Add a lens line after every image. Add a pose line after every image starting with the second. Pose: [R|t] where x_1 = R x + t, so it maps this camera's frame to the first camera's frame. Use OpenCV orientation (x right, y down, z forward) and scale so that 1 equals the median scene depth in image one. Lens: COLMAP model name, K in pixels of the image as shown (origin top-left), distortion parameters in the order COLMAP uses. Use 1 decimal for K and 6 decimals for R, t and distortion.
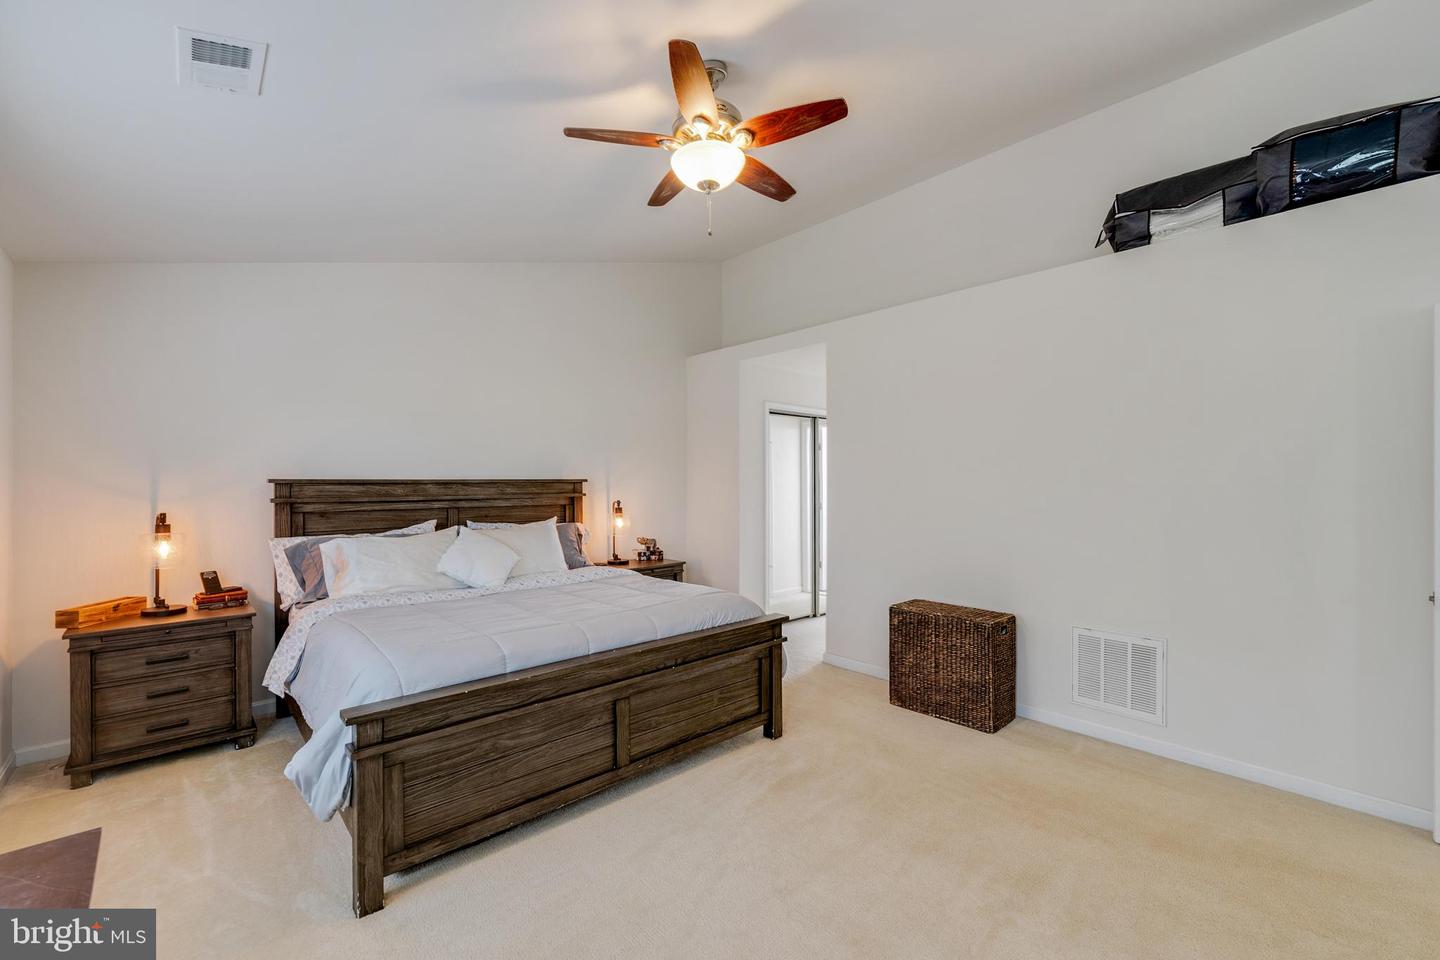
lens RADIAL K [[584.1, 0, 718.9], [0, 584.1, 486.7], [0, 0, 1]] dist [-0.000534, -0.000304]
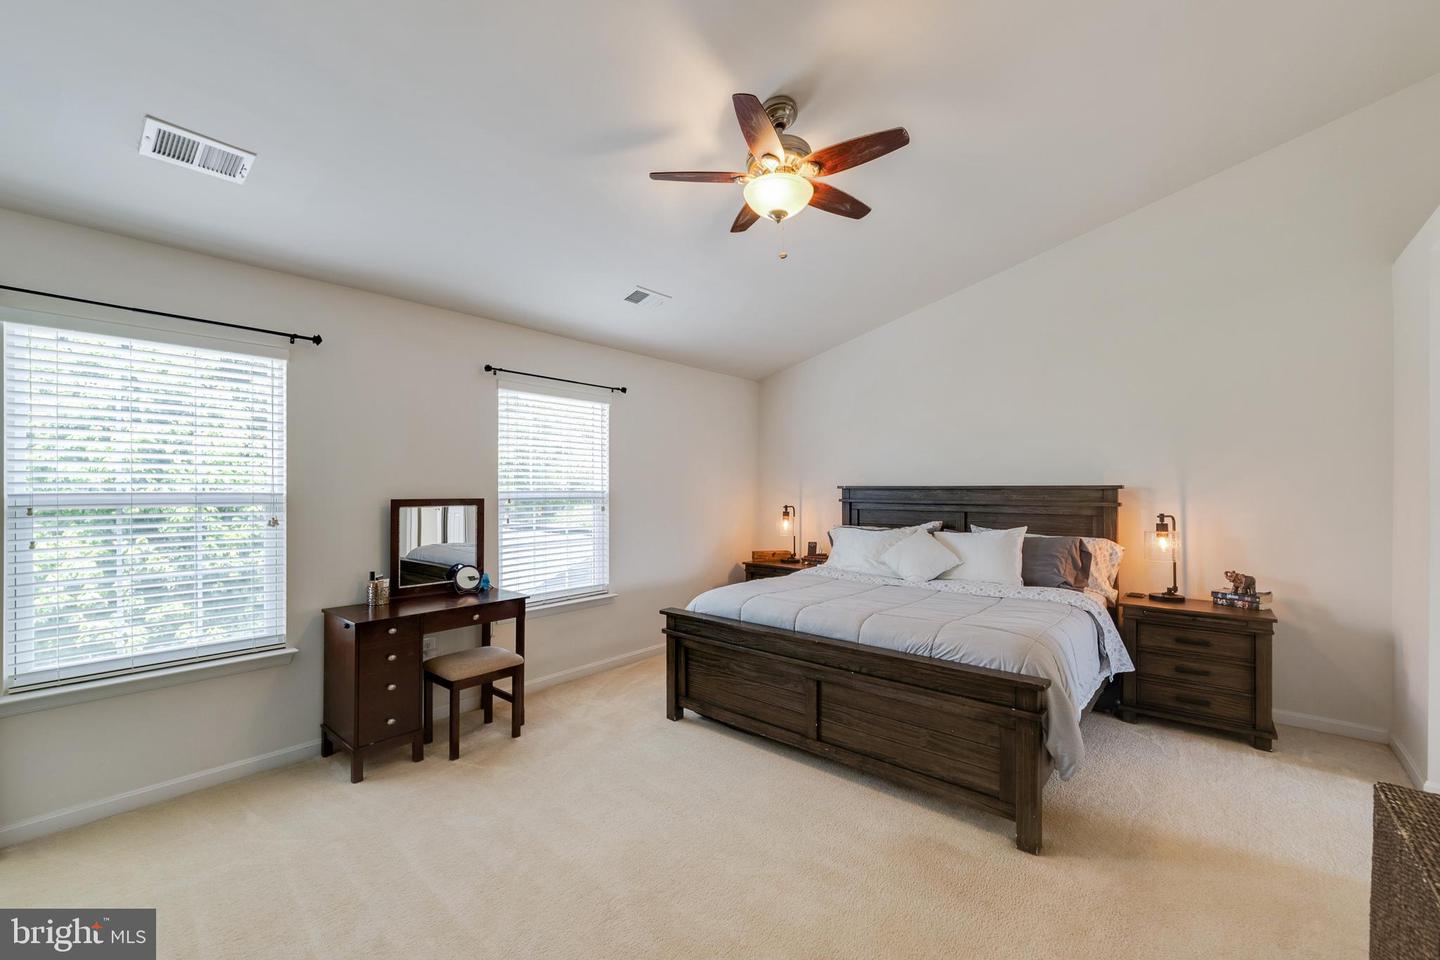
lens RADIAL K [[584.1, 0, 726.0], [0, 584.1, 476.5], [0, 0, 1]] dist [-0.000534, -0.000304]
pose [[0.133335, -0.015202, -0.990954, 0.815516], [-0.007503, 0.999838, -0.016348, -0.012787], [0.991043, 0.009614, 0.133199, 0.576970]]
